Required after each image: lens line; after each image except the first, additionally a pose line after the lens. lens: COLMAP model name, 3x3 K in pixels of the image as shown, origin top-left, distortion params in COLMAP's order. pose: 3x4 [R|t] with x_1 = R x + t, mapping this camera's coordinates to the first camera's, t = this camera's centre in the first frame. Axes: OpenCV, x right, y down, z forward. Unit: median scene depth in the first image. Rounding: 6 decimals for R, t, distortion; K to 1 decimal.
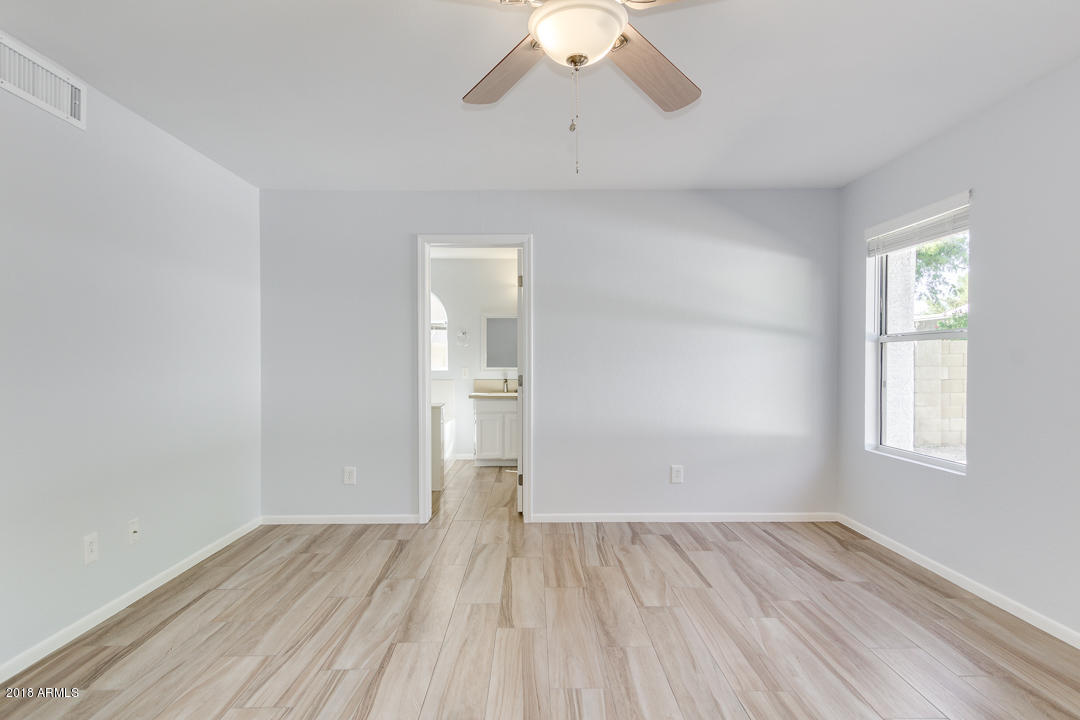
lens RADIAL K [[565.0, 0, 538.7], [0, 565.0, 368.3], [0, 0, 1]] dist [0.026577, -0.008509]
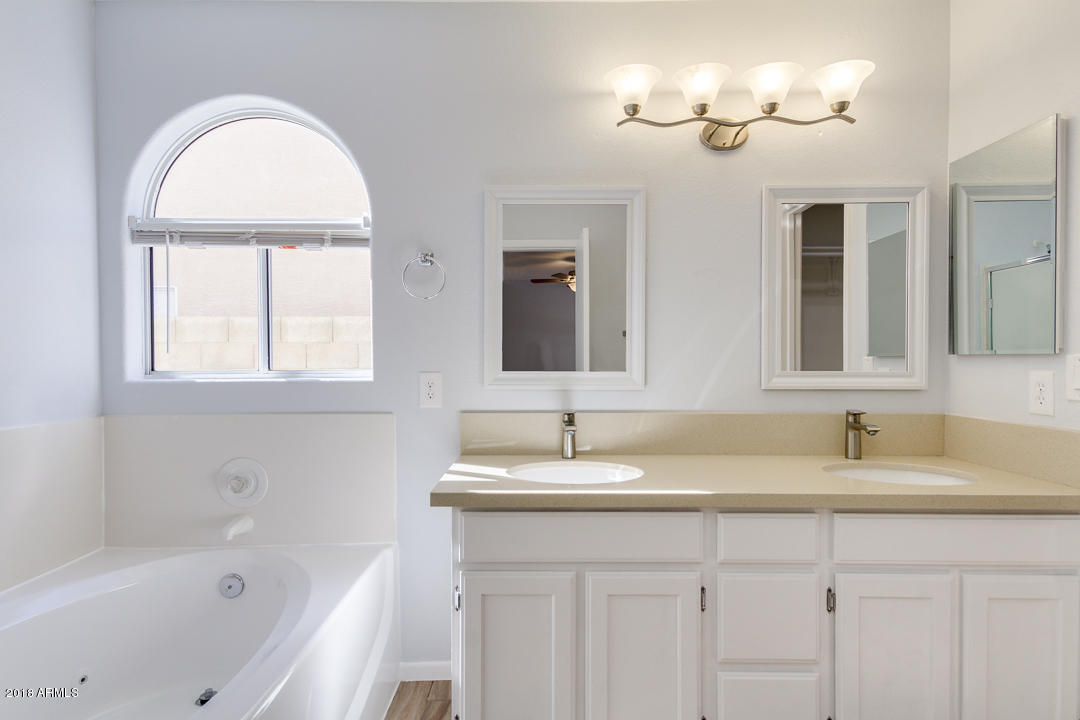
lens RADIAL K [[565.0, 0, 538.7], [0, 565.0, 368.3], [0, 0, 1]] dist [0.026577, -0.008509]
pose [[0.999690, 0.000637, -0.024883, -0.056605], [-0.000581, 0.999997, 0.002266, -0.004507], [0.024884, -0.002251, 0.999688, 0.596624]]
